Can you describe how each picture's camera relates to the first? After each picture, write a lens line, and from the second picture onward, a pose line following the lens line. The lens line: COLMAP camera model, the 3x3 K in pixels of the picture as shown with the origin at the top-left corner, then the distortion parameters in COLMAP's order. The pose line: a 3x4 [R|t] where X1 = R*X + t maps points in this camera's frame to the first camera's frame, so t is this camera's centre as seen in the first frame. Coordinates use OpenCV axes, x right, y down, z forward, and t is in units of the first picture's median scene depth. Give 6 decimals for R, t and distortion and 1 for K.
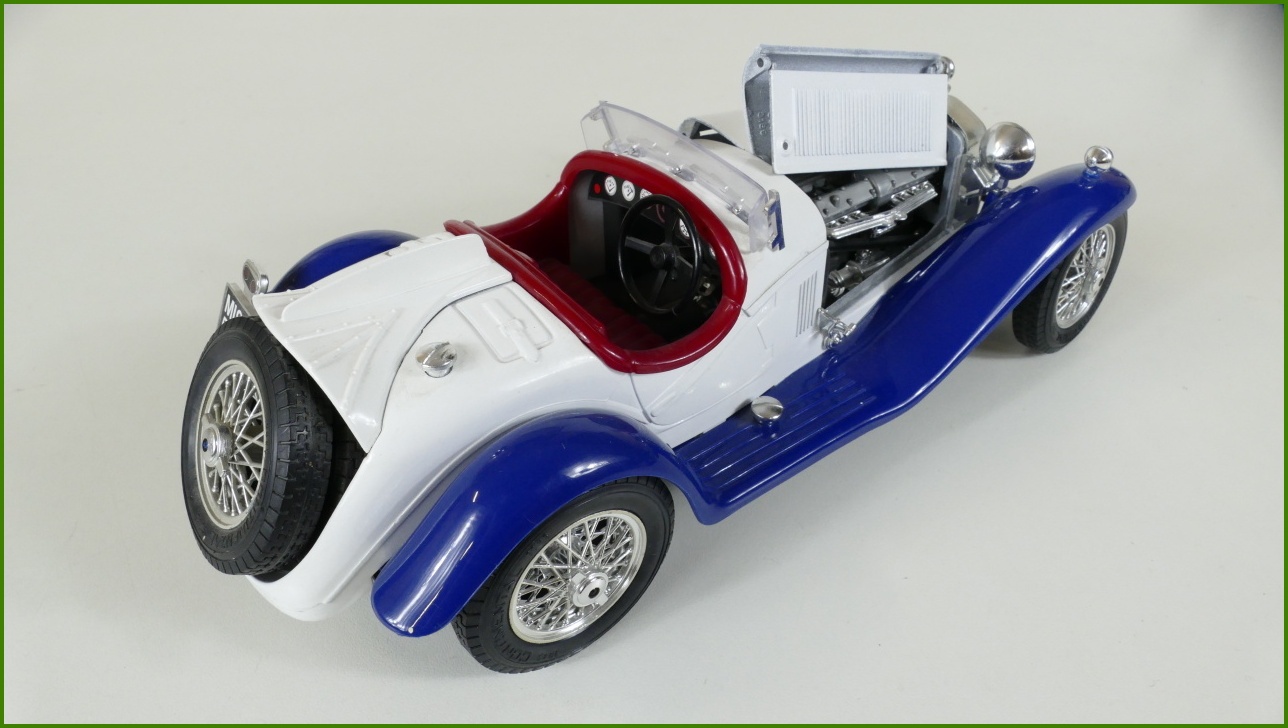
lens RADIAL K [[975.2, 0, 644.0], [0, 975.2, 364.0], [0, 0, 1]] dist [-0.050319, 0.001385]
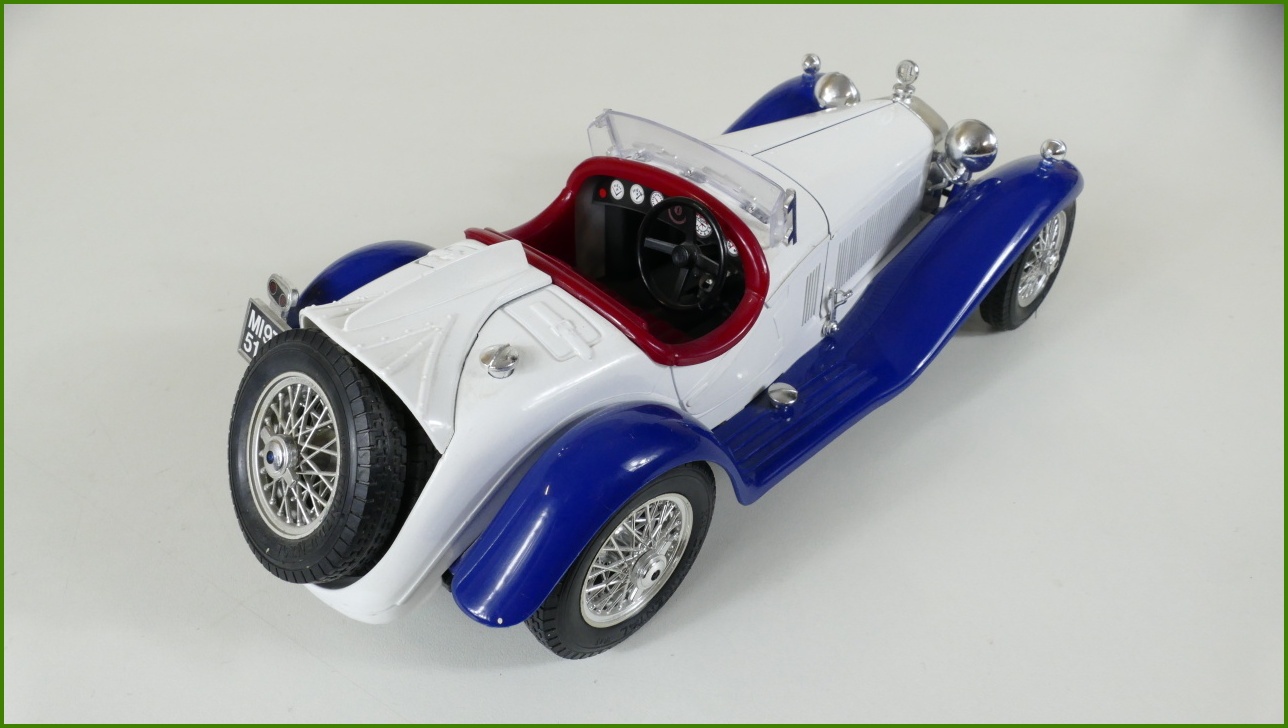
lens RADIAL K [[975.2, 0, 644.0], [0, 975.2, 364.0], [0, 0, 1]] dist [-0.050319, 0.001385]
pose [[0.993192, -0.051088, 0.104691, -0.146172], [0.051489, 0.998673, -0.001130, 0.006665], [-0.104495, 0.006513, 0.994504, -0.044933]]
